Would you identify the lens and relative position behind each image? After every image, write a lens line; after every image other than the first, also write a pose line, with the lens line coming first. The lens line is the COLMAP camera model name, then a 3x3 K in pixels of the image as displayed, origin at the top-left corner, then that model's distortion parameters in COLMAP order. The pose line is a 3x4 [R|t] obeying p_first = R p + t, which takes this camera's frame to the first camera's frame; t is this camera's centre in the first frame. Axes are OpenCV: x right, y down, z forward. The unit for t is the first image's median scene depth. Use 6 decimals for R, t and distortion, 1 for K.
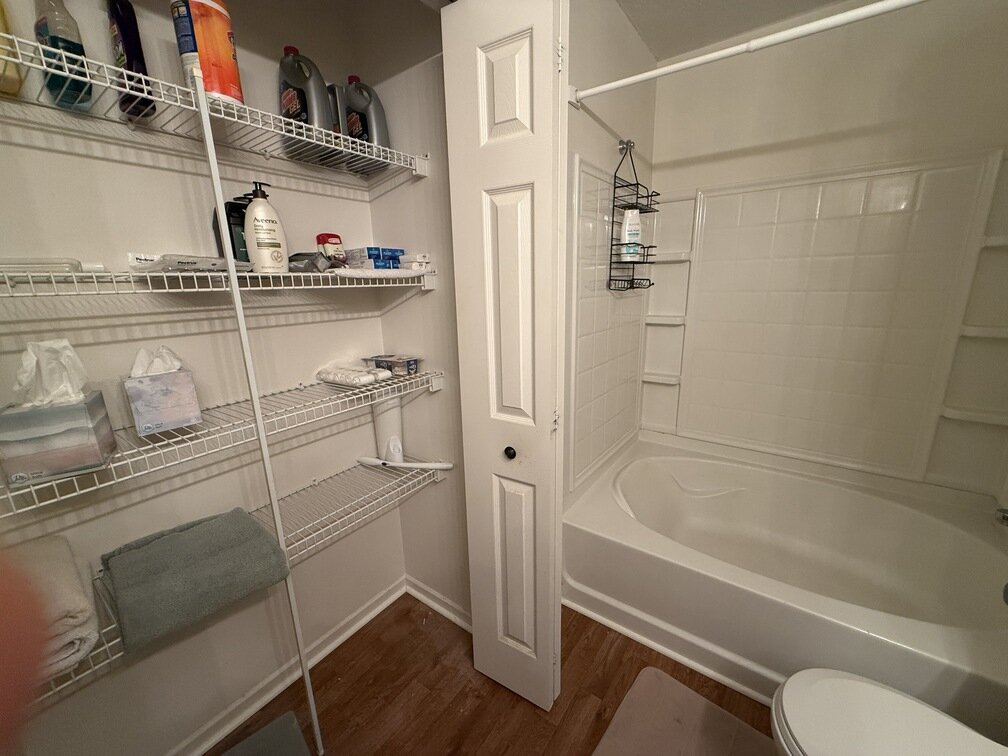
lens RADIAL K [[400.5, 0, 502.5], [0, 400.5, 379.3], [0, 0, 1]] dist [0.000921, -0.000038]
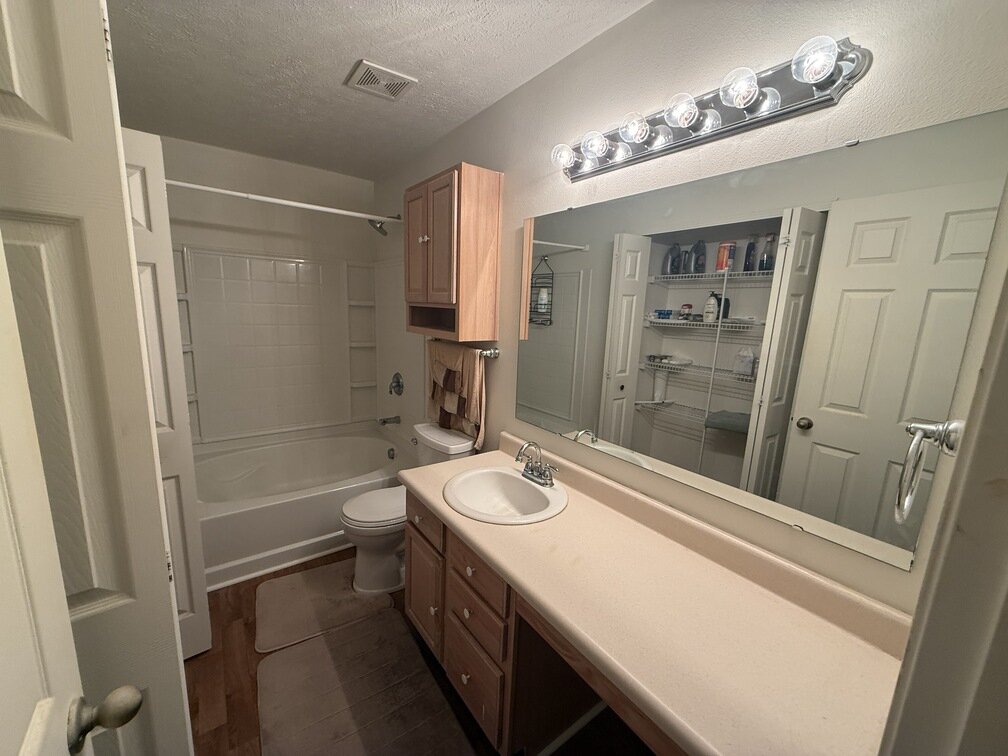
lens RADIAL K [[400.5, 0, 502.5], [0, 400.5, 379.3], [0, 0, 1]] dist [0.000921, -0.000038]
pose [[0.300815, -0.137378, 0.943736, -0.611776], [0.180505, 0.979885, 0.085104, 0.020311], [-0.936444, 0.144749, 0.319562, -0.379062]]
